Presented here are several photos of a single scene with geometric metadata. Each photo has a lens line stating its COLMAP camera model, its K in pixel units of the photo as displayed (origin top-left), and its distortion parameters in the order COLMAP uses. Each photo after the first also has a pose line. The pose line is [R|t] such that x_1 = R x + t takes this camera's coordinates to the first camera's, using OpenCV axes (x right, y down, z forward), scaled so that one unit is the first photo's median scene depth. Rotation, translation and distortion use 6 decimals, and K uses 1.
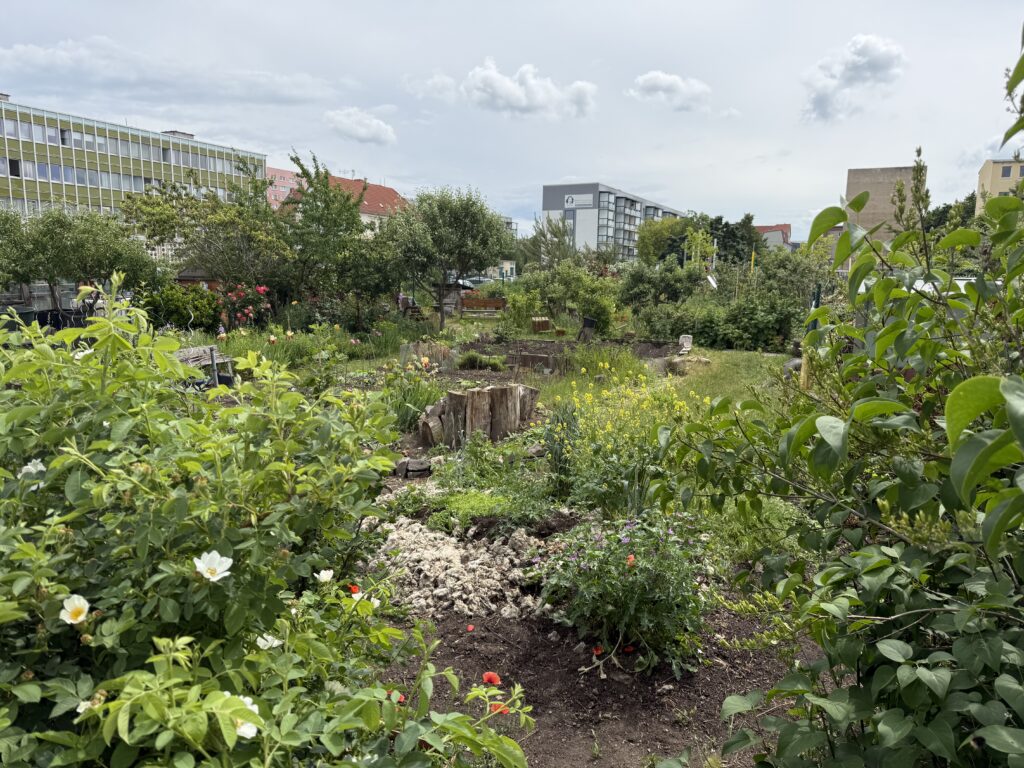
lens RADIAL K [[701.5, 0, 507.9], [0, 701.5, 379.1], [0, 0, 1]] dist [0.029260, -0.011061]
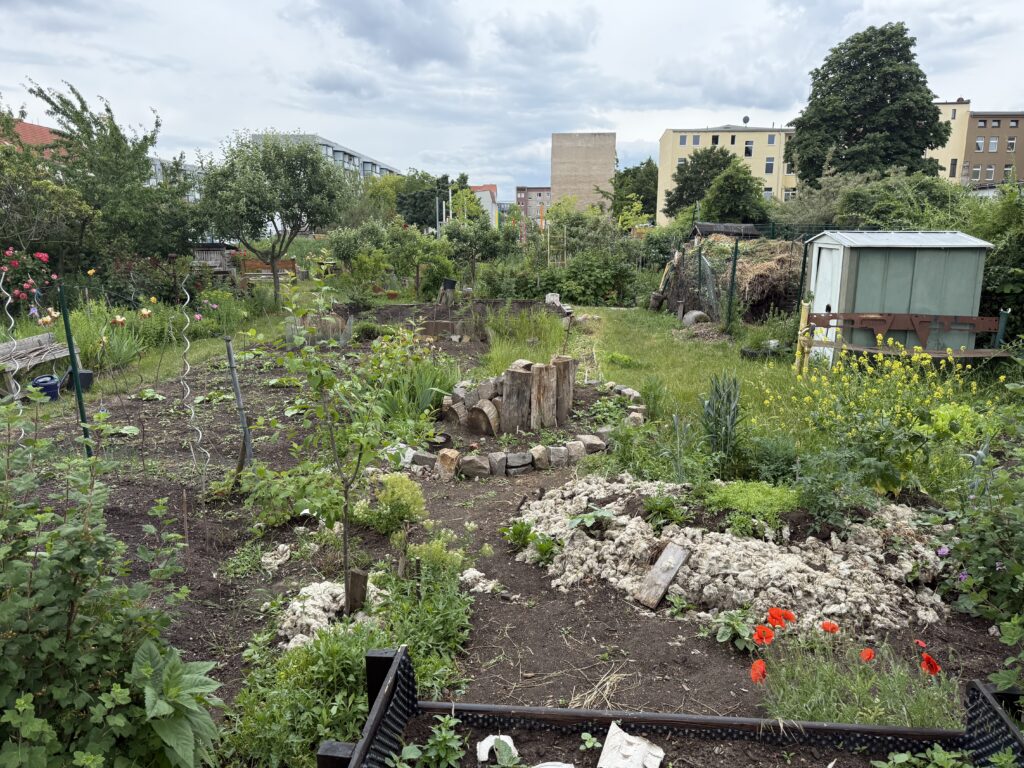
lens RADIAL K [[701.5, 0, 512.2], [0, 701.5, 387.4], [0, 0, 1]] dist [0.029260, -0.011061]
pose [[0.924048, -0.088477, 0.371897, -0.157511], [0.062637, 0.994742, 0.081024, -0.012064], [-0.377111, -0.051575, 0.924731, 0.077661]]
